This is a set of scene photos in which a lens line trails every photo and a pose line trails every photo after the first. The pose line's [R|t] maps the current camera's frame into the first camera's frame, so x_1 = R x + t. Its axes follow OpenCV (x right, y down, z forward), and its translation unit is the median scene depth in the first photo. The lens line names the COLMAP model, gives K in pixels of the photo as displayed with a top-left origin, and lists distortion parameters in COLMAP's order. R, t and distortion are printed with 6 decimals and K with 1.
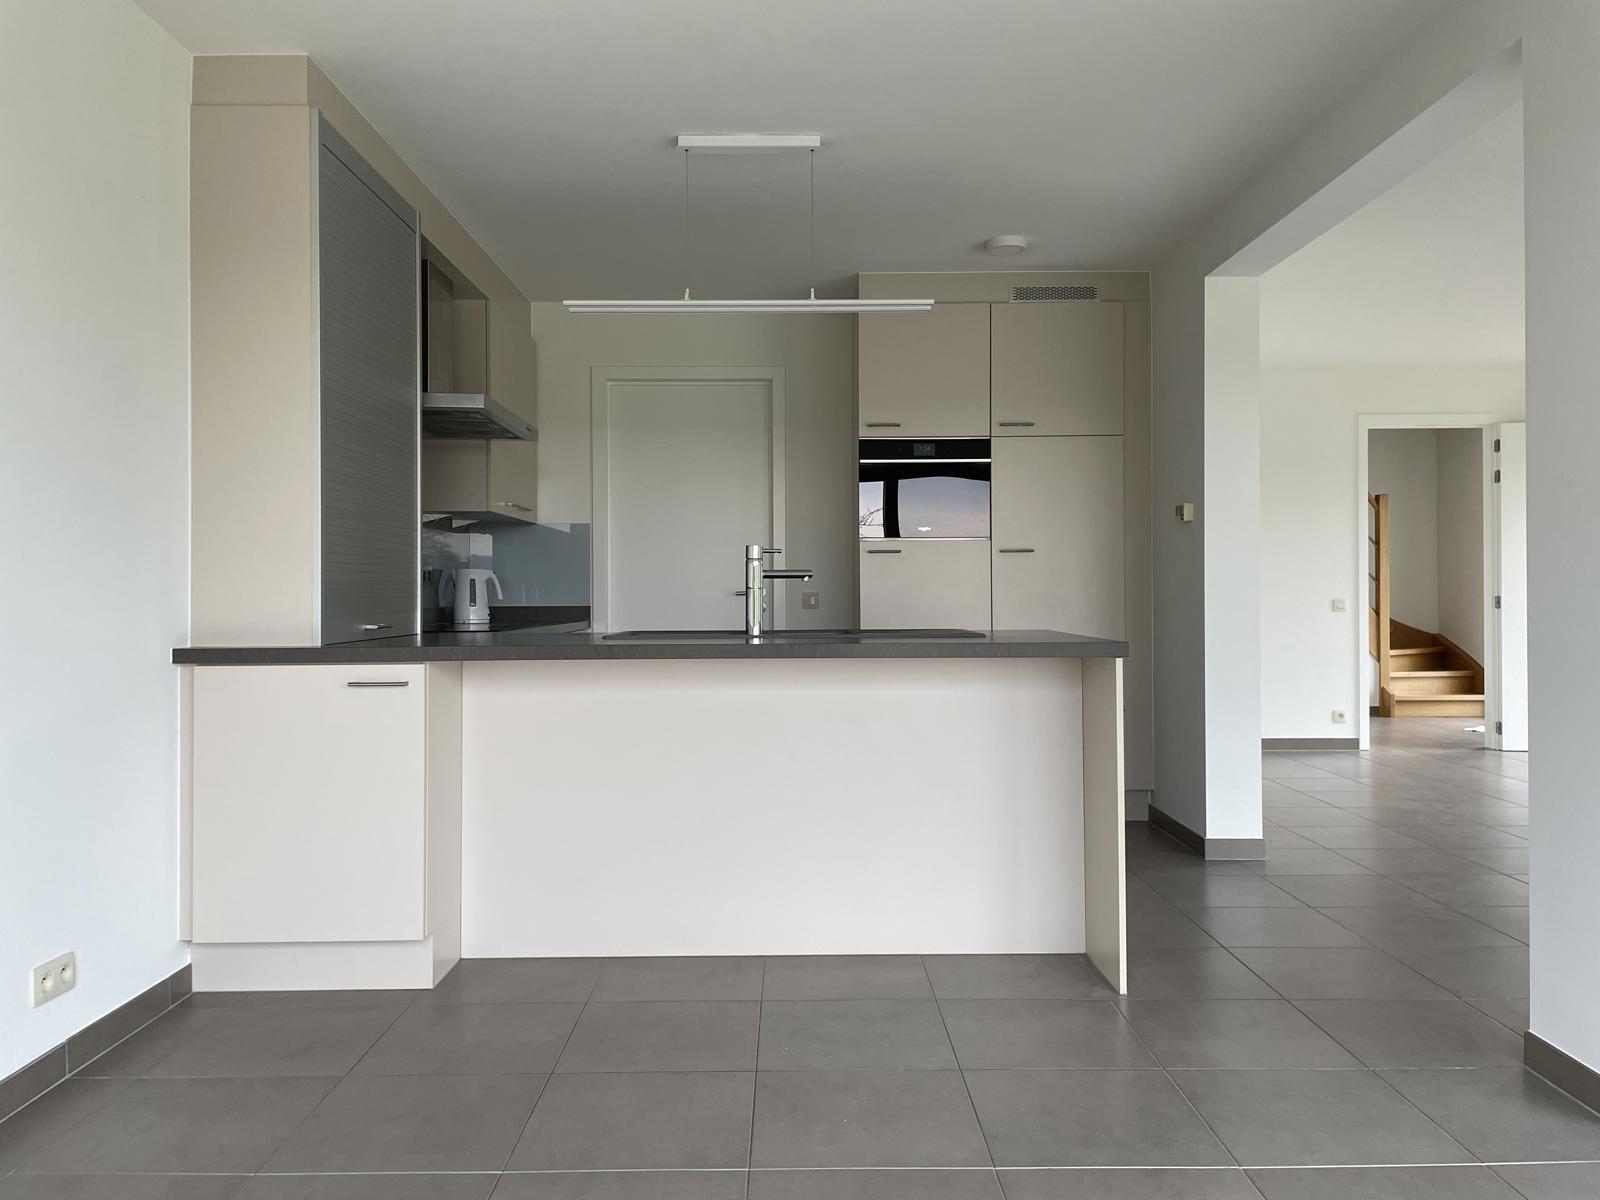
lens RADIAL K [[1221.8, 0, 800.0], [0, 1221.8, 600.0], [0, 0, 1]] dist [0.007302, -0.001086]
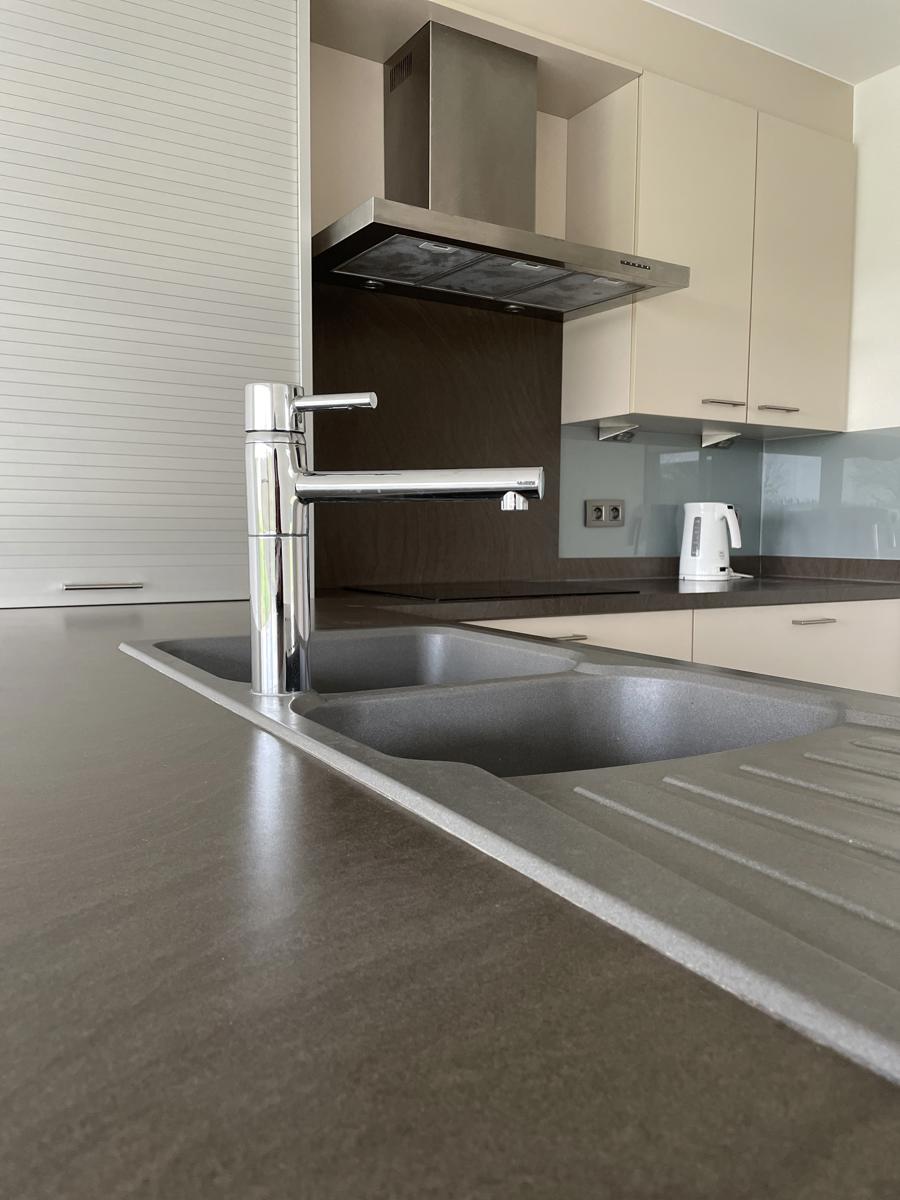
lens RADIAL K [[916.3, 0, 450.0], [0, 916.3, 600.0], [0, 0, 1]] dist [0.007302, -0.001086]
pose [[0.518596, 0.068957, -0.852234, 0.077812], [-0.011525, 0.997216, 0.073675, -0.004855], [0.854942, -0.028385, 0.517946, 0.422855]]
